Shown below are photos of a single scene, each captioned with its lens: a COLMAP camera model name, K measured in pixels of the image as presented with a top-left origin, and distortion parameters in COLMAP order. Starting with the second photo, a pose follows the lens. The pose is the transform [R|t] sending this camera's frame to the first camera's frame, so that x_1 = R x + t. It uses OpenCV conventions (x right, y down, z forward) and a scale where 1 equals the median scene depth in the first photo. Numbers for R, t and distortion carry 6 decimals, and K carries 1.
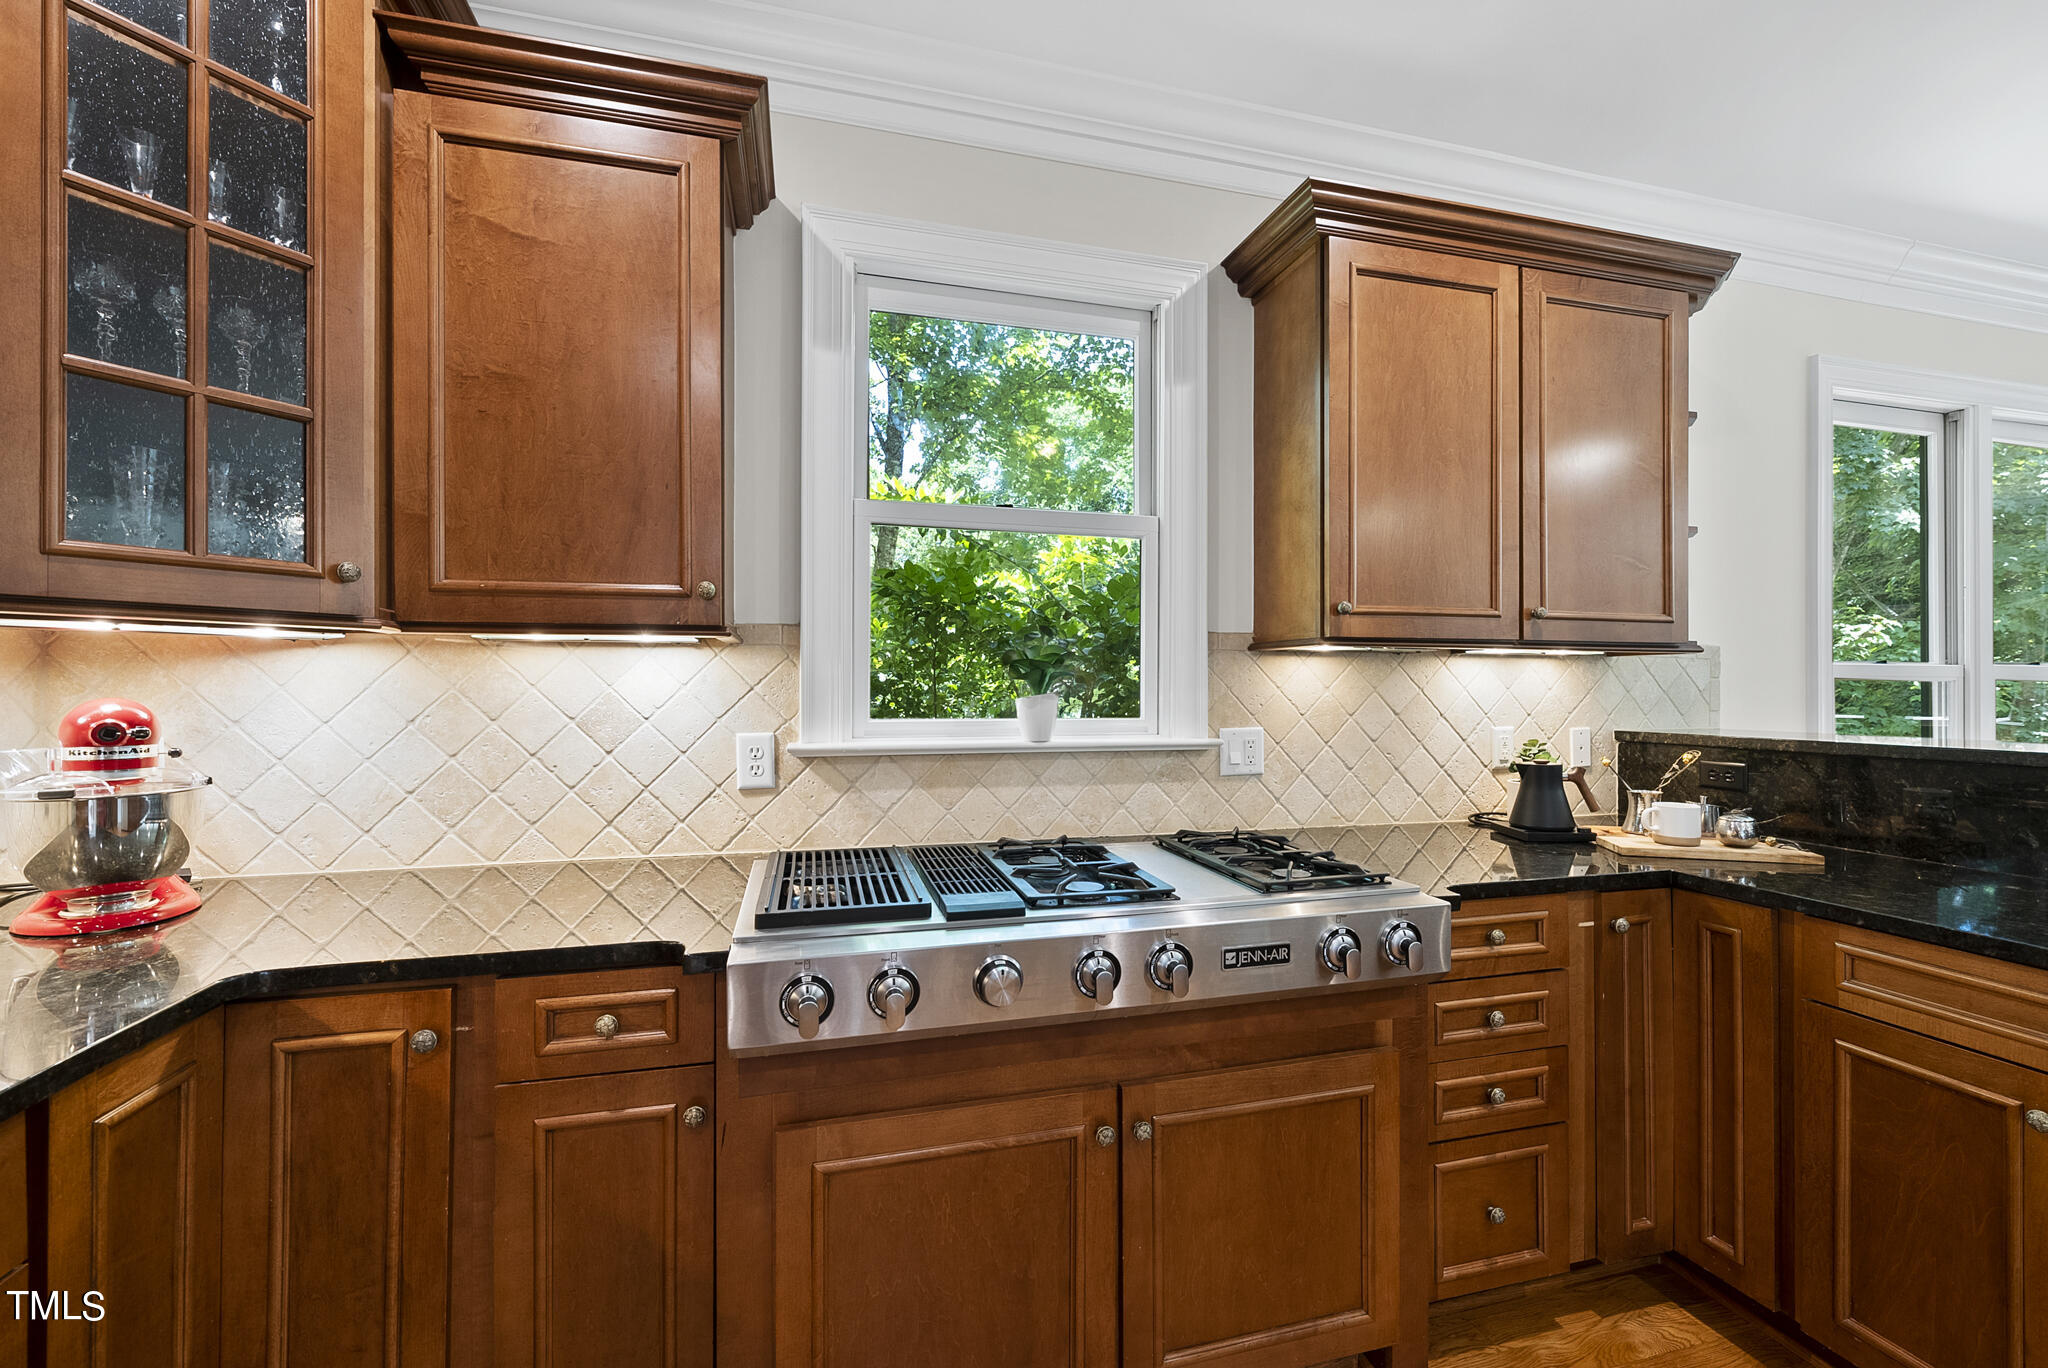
lens RADIAL K [[829.1, 0, 1025.2], [0, 829.1, 684.9], [0, 0, 1]] dist [-0.002419, -0.000219]
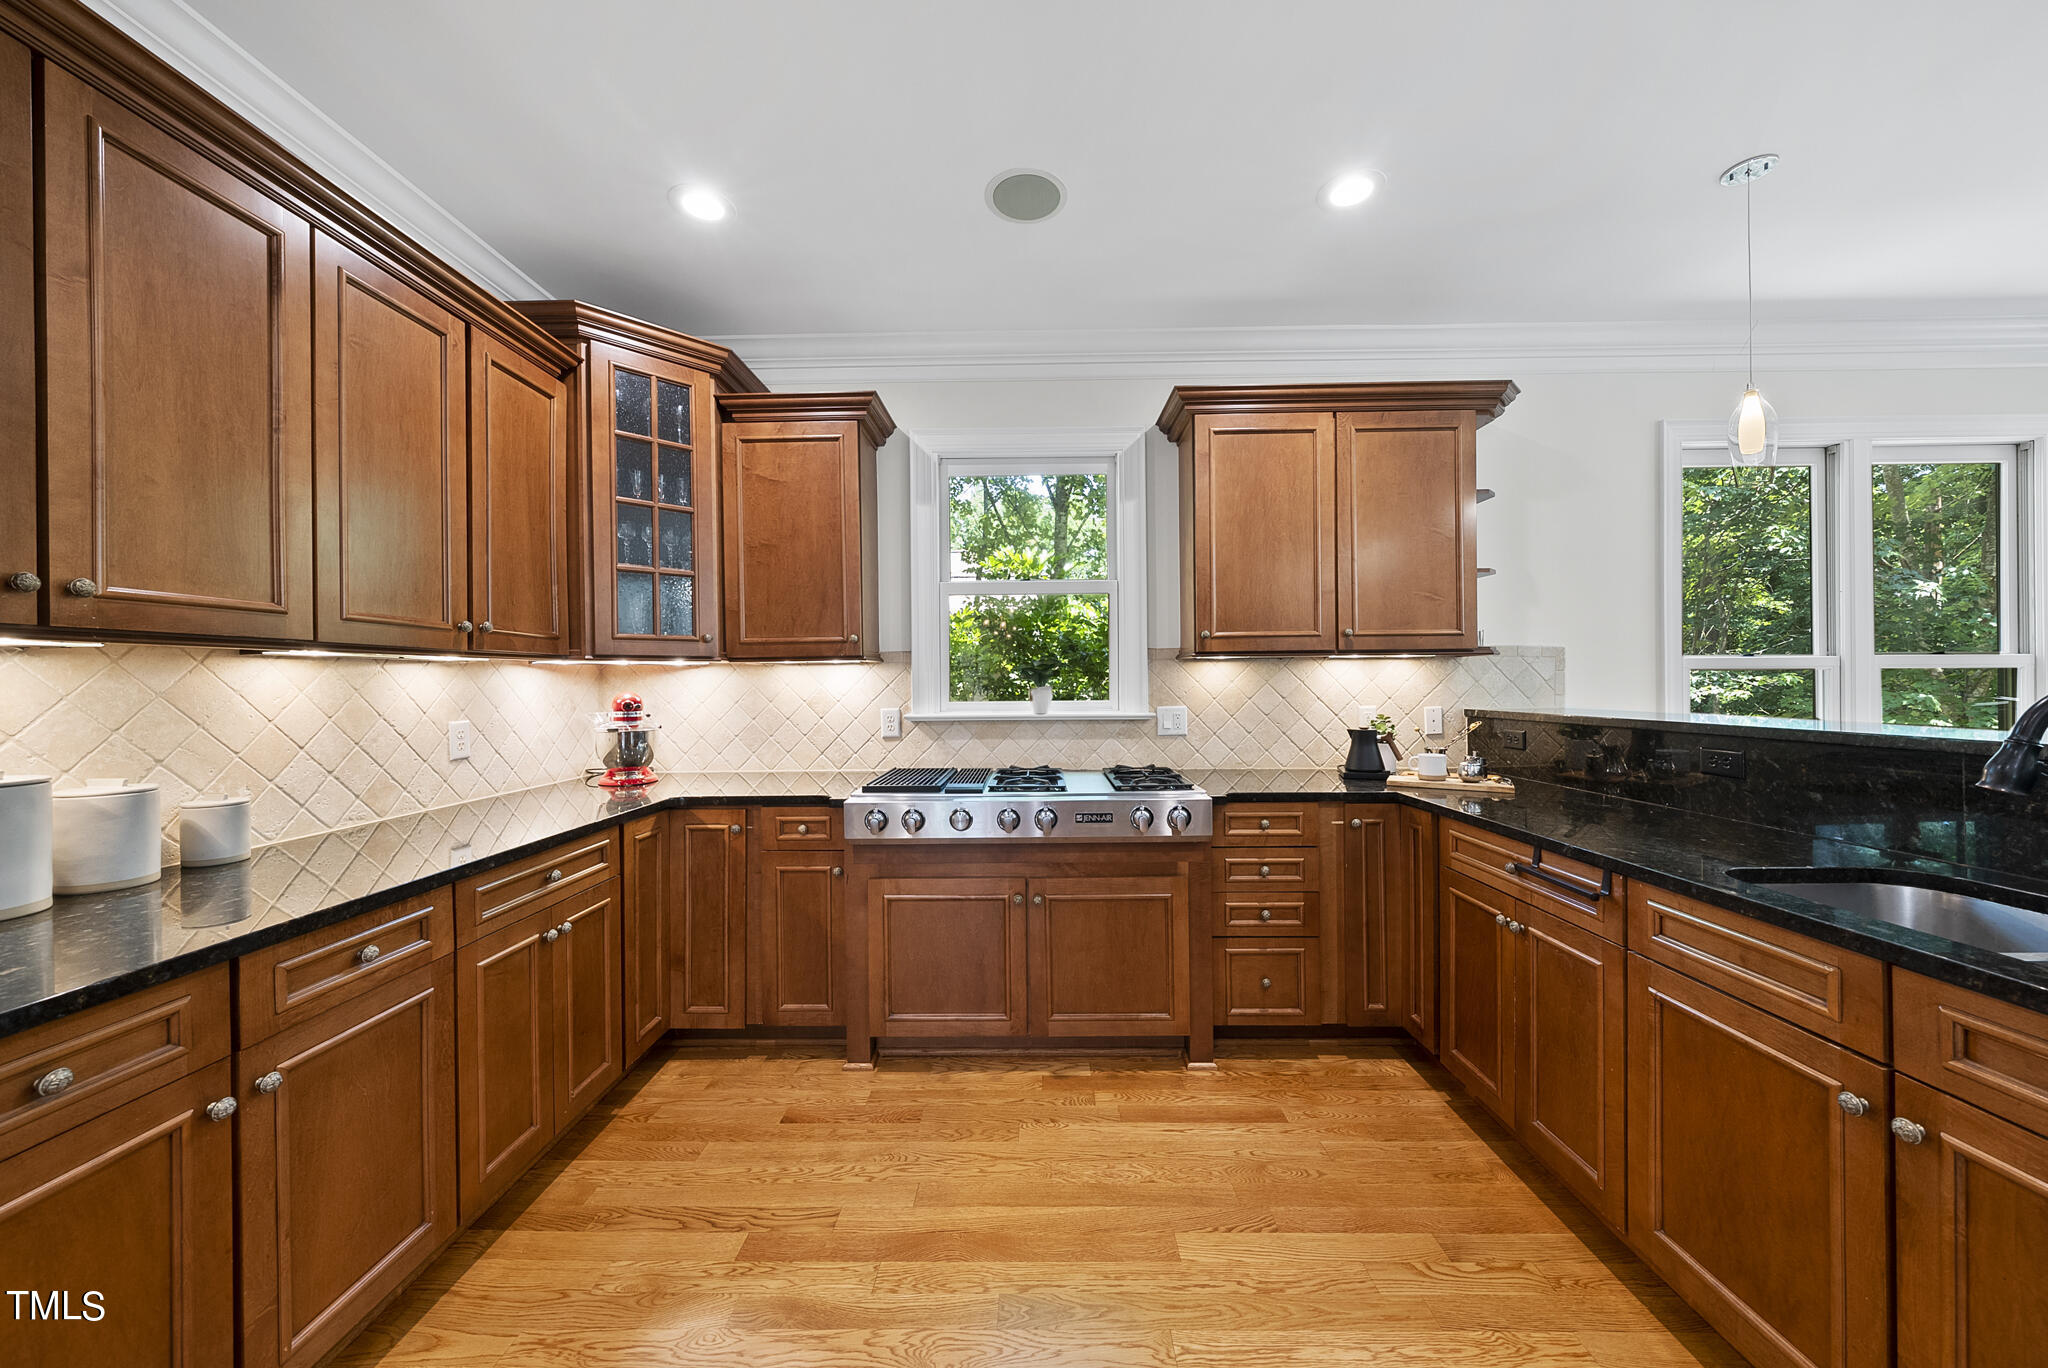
lens RADIAL K [[707.1, 0, 1027.3], [0, 707.1, 683.7], [0, 0, 1]] dist [0.000572, -0.000273]
pose [[0.962002, -0.010003, -0.272860, 0.497533], [0.011759, 0.999919, 0.004804, -0.004261], [0.272790, -0.007830, 0.962042, -0.568909]]
